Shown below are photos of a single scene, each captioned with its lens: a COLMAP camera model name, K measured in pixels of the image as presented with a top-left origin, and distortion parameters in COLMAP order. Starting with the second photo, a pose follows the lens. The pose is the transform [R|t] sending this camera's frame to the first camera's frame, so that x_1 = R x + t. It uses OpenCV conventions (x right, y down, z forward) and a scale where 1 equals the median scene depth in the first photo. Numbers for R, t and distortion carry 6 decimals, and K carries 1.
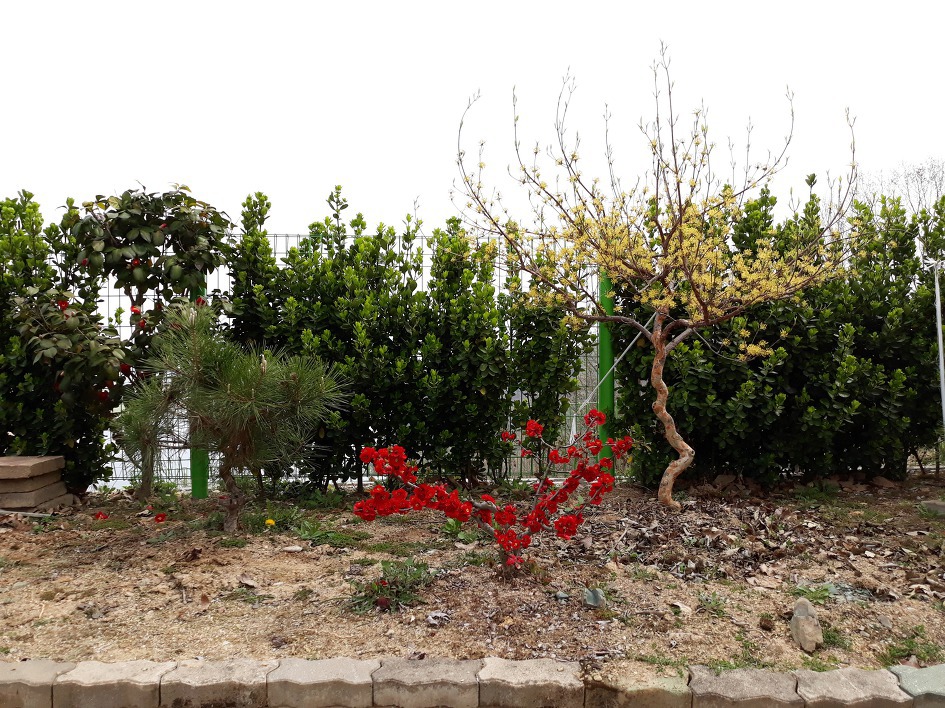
lens RADIAL K [[758.4, 0, 472.2], [0, 758.4, 373.4], [0, 0, 1]] dist [0.084946, -0.241571]
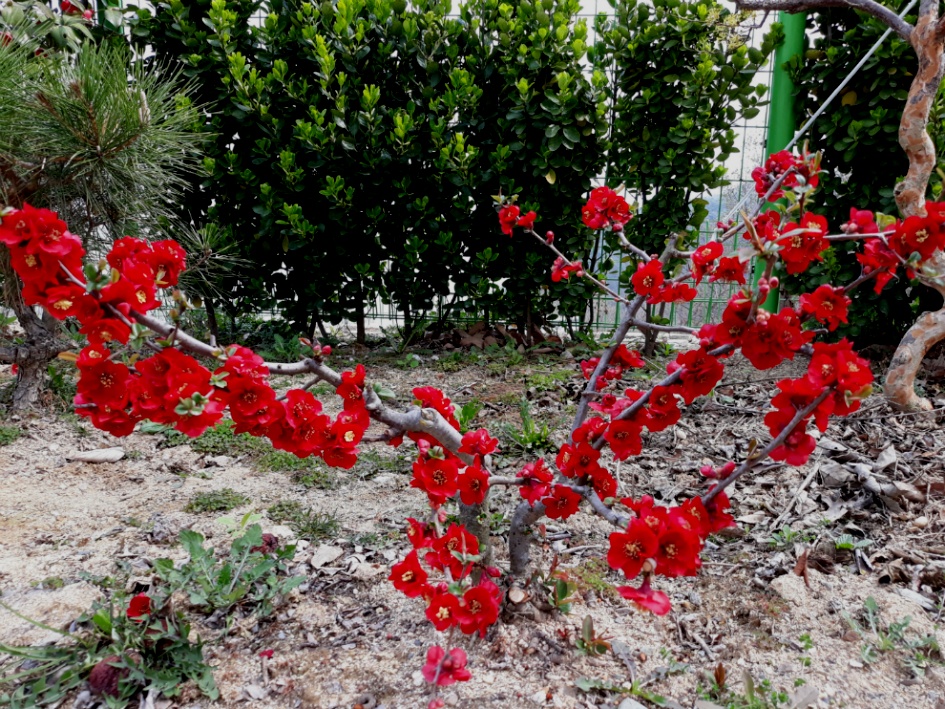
lens RADIAL K [[758.4, 0, 472.2], [0, 758.4, 373.9], [0, 0, 1]] dist [0.084946, -0.241571]
pose [[0.985793, 0.054855, -0.158757, 0.051601], [-0.021754, 0.978904, 0.203161, 0.049605], [0.166552, -0.196821, 0.966189, 0.391839]]
